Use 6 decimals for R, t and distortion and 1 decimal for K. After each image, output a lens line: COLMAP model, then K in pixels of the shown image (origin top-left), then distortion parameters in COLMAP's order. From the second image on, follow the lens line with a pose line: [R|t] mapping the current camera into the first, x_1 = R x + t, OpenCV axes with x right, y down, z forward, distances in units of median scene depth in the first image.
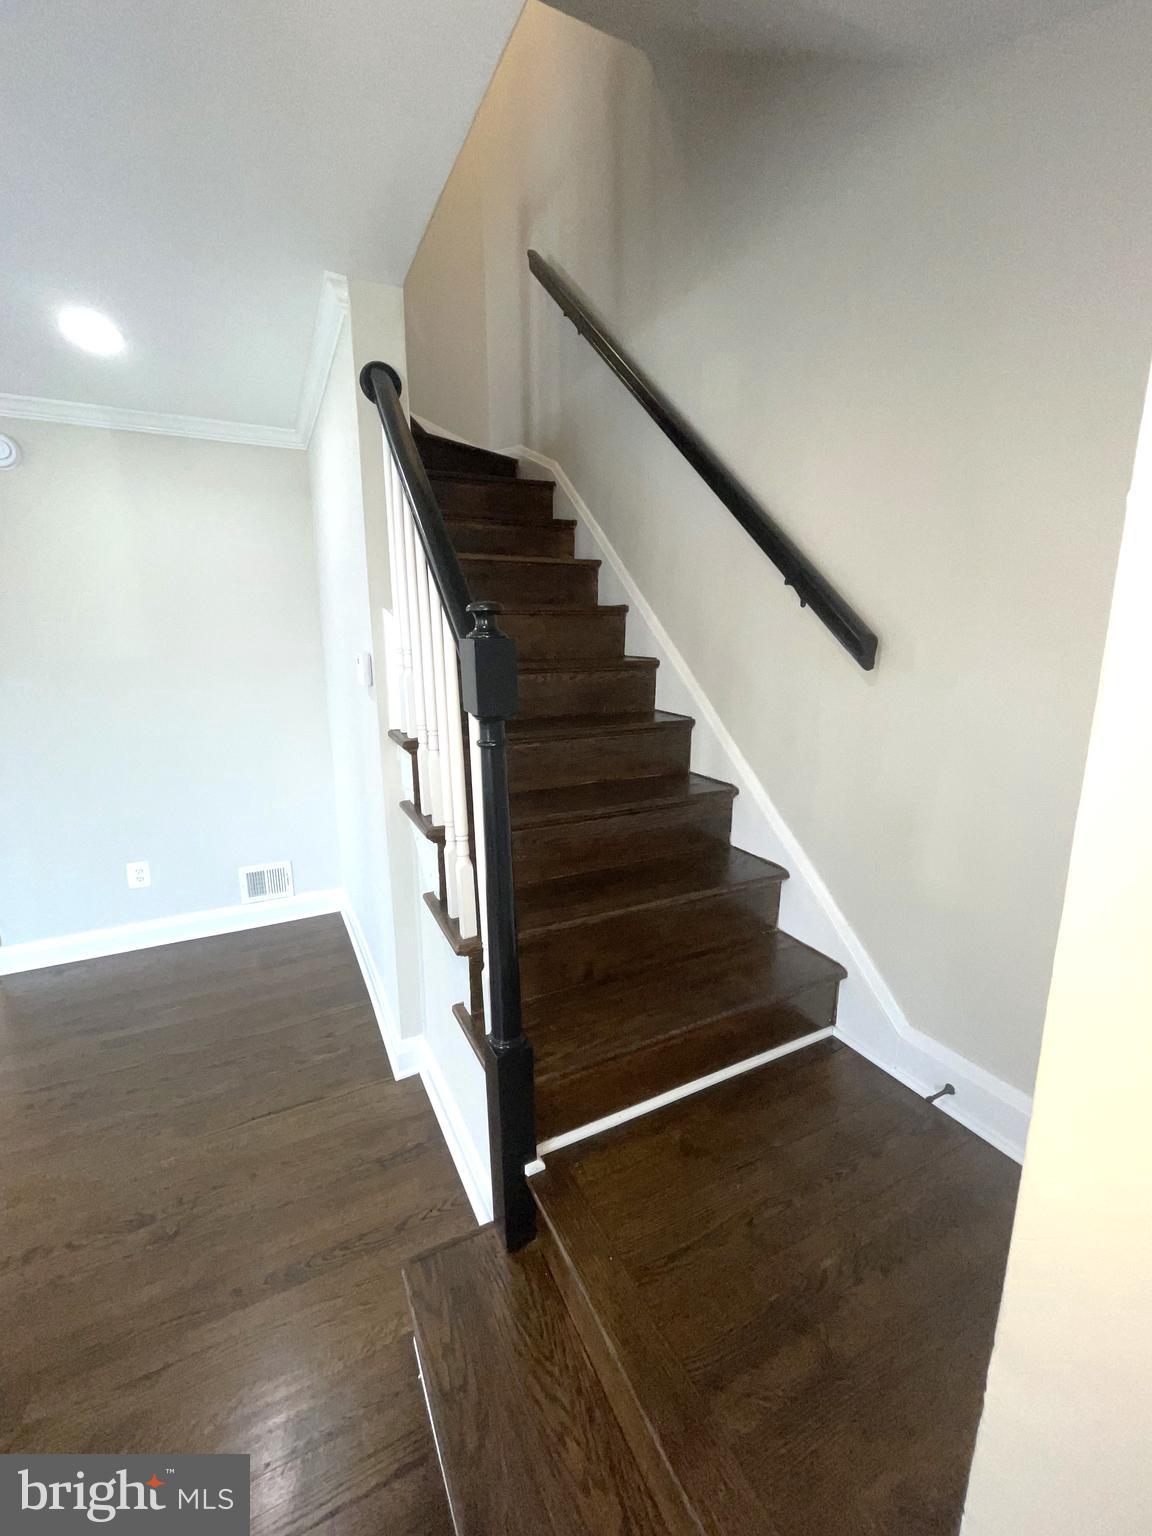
lens RADIAL K [[626.4, 0, 585.3], [0, 626.4, 780.8], [0, 0, 1]] dist [-0.000847, 0.000368]
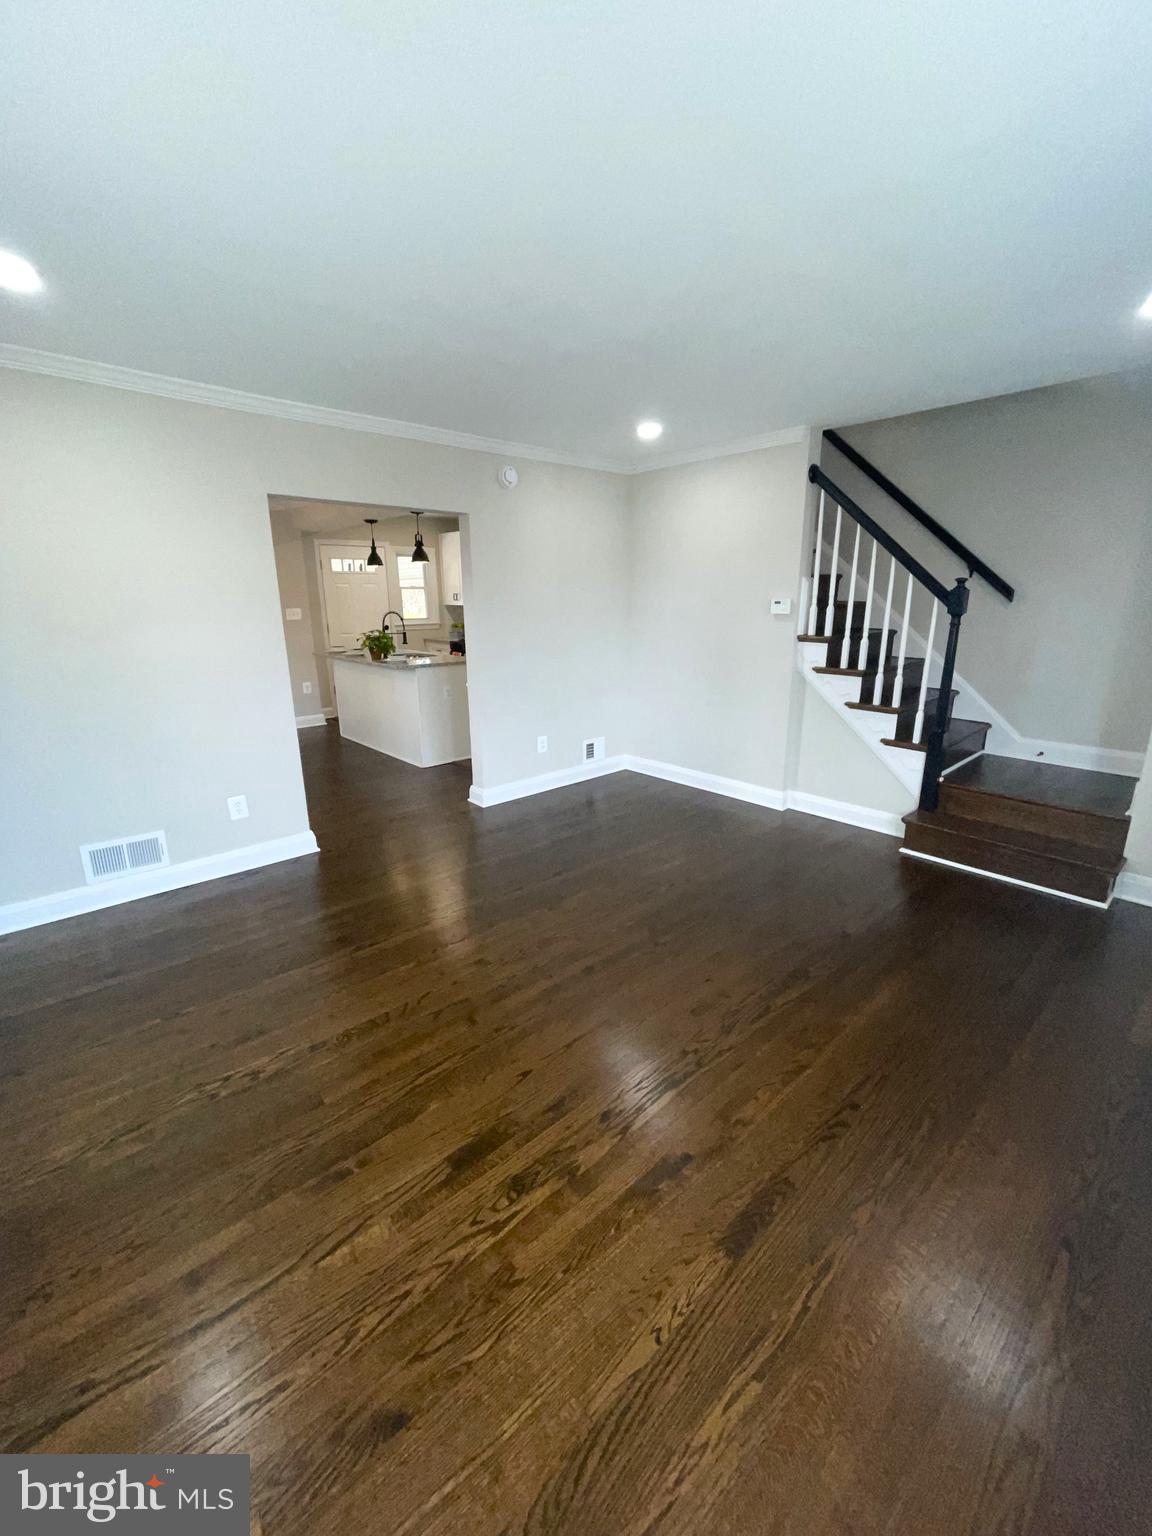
lens RADIAL K [[626.4, 0, 562.7], [0, 626.4, 767.7], [0, 0, 1]] dist [-0.000847, 0.000368]
pose [[0.965883, -0.068891, 0.249649, -0.422039], [0.055973, 0.996718, 0.058488, 0.045709], [-0.252859, -0.042519, 0.966568, -0.236845]]
